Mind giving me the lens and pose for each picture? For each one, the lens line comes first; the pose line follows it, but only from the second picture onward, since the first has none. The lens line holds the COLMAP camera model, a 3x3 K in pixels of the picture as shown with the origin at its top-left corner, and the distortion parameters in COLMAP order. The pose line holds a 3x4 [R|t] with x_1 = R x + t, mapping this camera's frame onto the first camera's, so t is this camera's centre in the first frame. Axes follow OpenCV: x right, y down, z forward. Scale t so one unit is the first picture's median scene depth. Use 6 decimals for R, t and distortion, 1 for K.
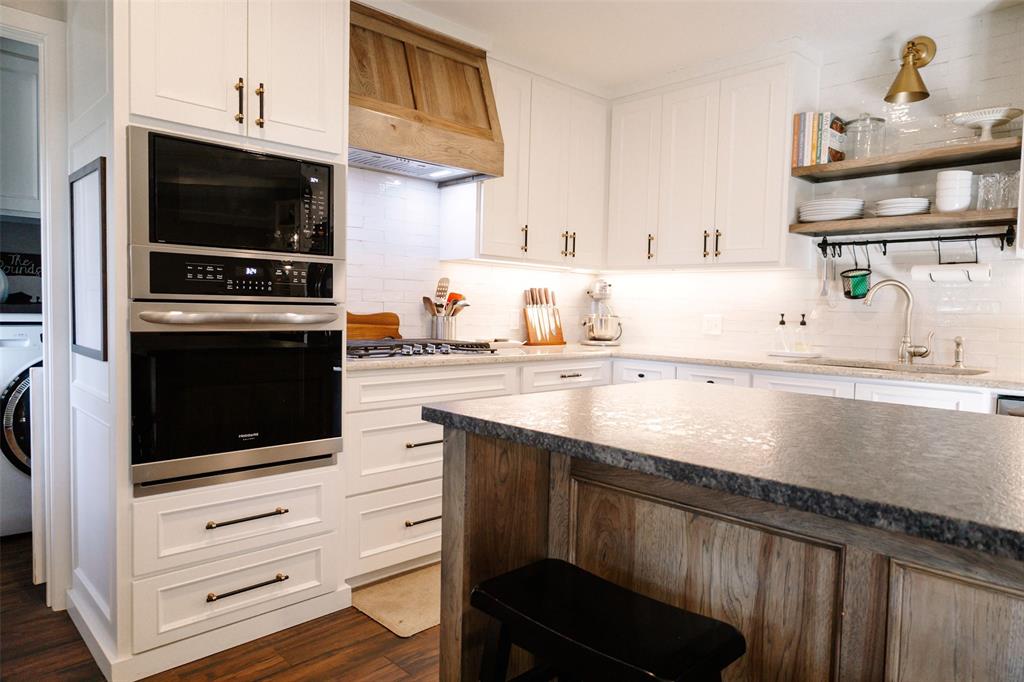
lens RADIAL K [[661.7, 0, 511.4], [0, 661.7, 342.2], [0, 0, 1]] dist [-0.006742, 0.006482]
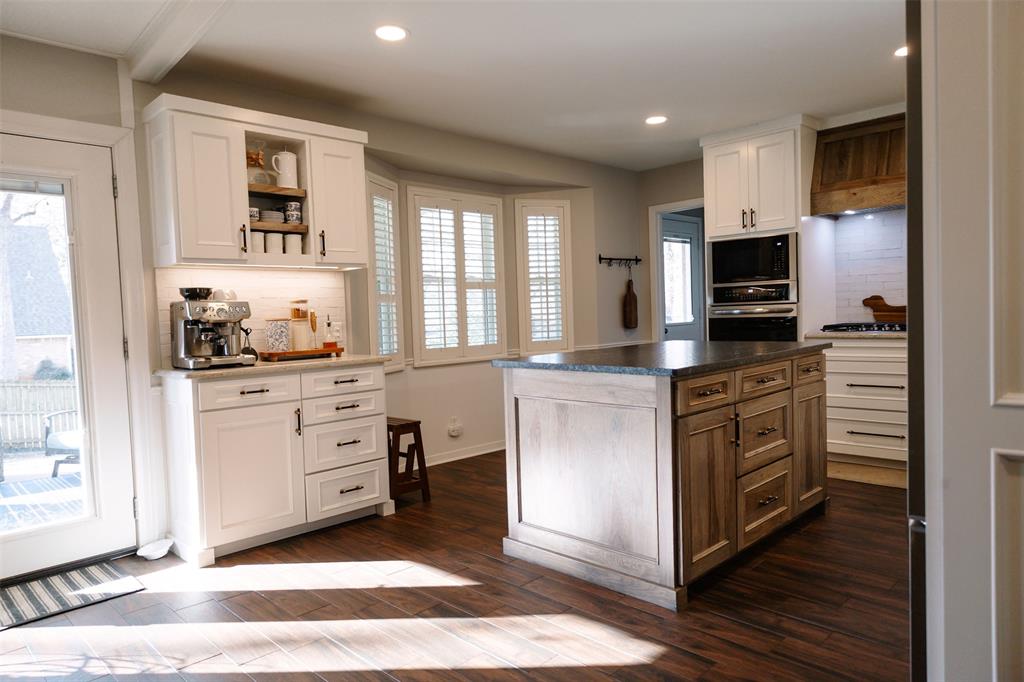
lens RADIAL K [[661.7, 0, 512.5], [0, 661.7, 341.7], [0, 0, 1]] dist [-0.006742, 0.006482]
pose [[0.006136, 0.021463, -0.999751, 1.298737], [-0.017776, 0.999614, 0.021351, 0.023217], [0.999823, 0.017641, 0.006515, 0.114680]]
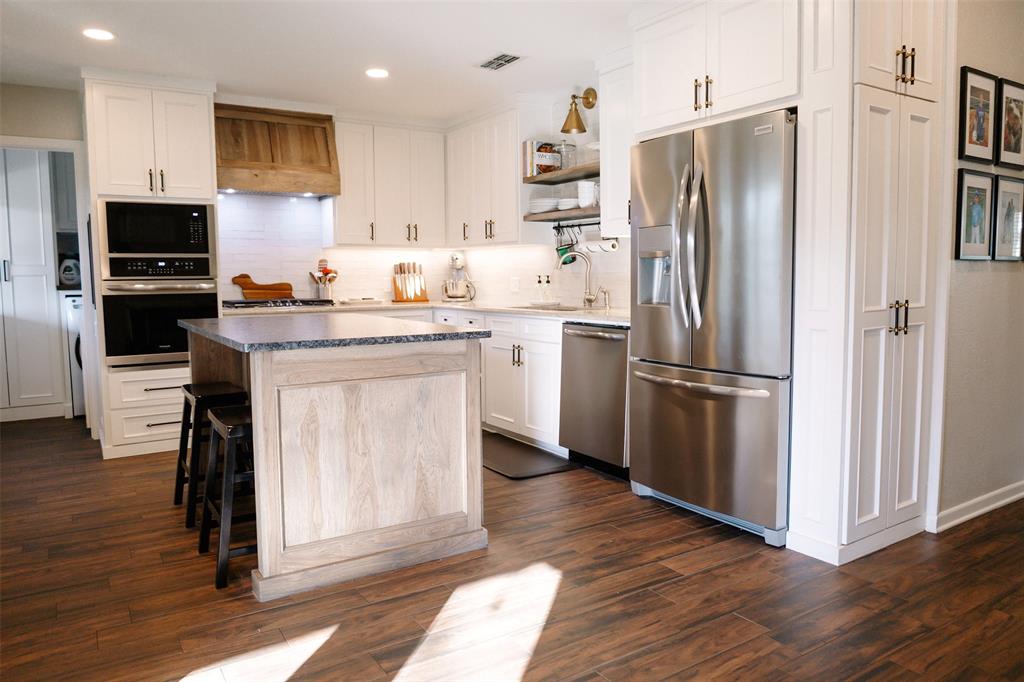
lens RADIAL K [[713.1, 0, 510.0], [0, 713.1, 341.2], [0, 0, 1]] dist [-0.037495, -0.000715]
pose [[0.979568, -0.011892, -0.200763, 0.733068], [0.019513, 0.999160, 0.036022, 0.048114], [0.200166, -0.039203, 0.978977, -0.612465]]
